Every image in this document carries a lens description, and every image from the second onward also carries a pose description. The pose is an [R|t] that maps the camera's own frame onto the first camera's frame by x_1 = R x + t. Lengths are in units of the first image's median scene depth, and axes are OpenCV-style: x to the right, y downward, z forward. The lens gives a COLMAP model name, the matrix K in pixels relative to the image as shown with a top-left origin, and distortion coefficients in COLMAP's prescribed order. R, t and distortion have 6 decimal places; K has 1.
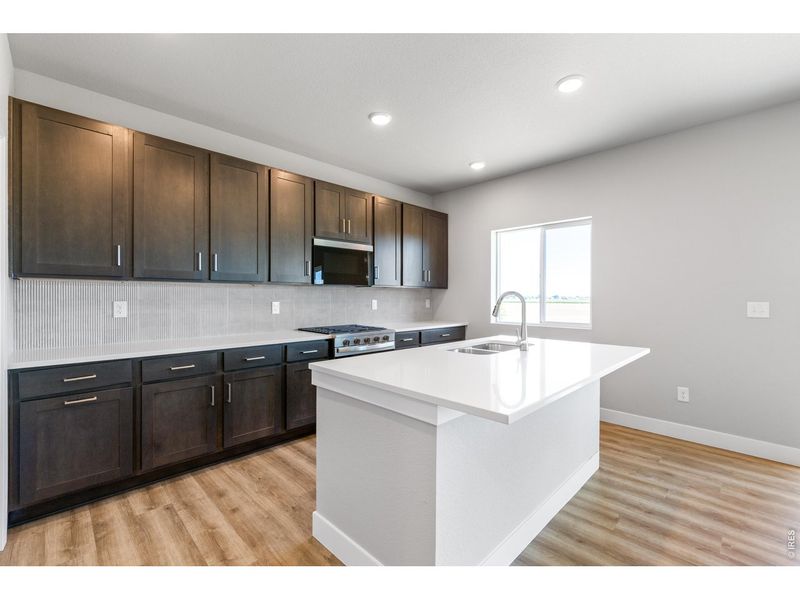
lens RADIAL K [[354.1, 0, 401.4], [0, 354.1, 289.6], [0, 0, 1]] dist [-0.001156, 0.000014]
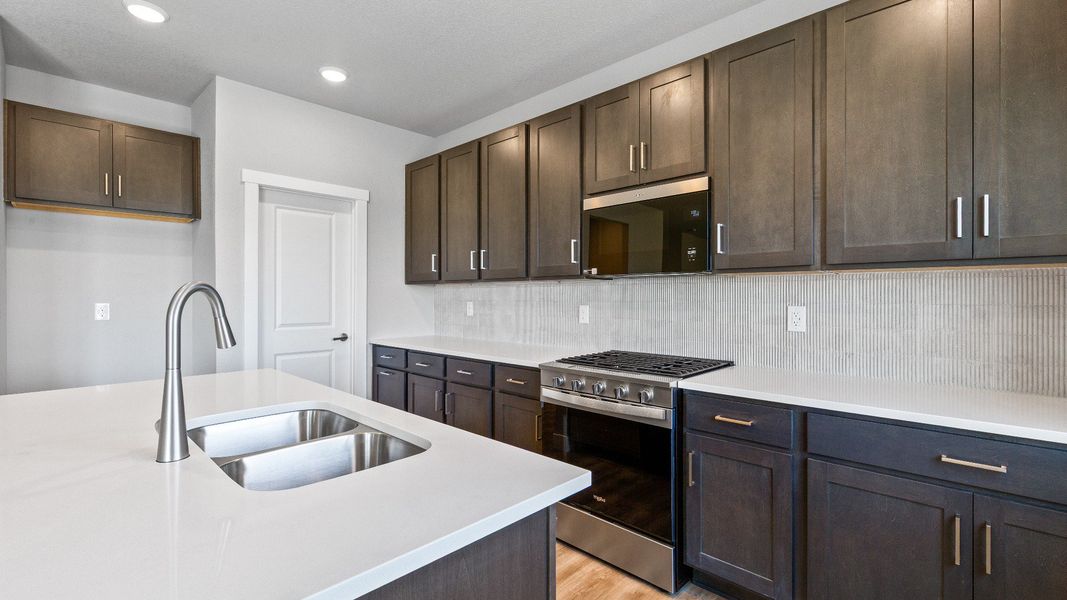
lens RADIAL K [[470.4, 0, 533.5], [0, 470.4, 300.0], [0, 0, 1]] dist [0.002093, 0.000056]
pose [[0.017041, 0.004140, -0.999846, 0.530397], [0.018233, 0.999824, 0.004451, 0.018177], [0.999689, -0.018306, 0.016962, 0.887021]]
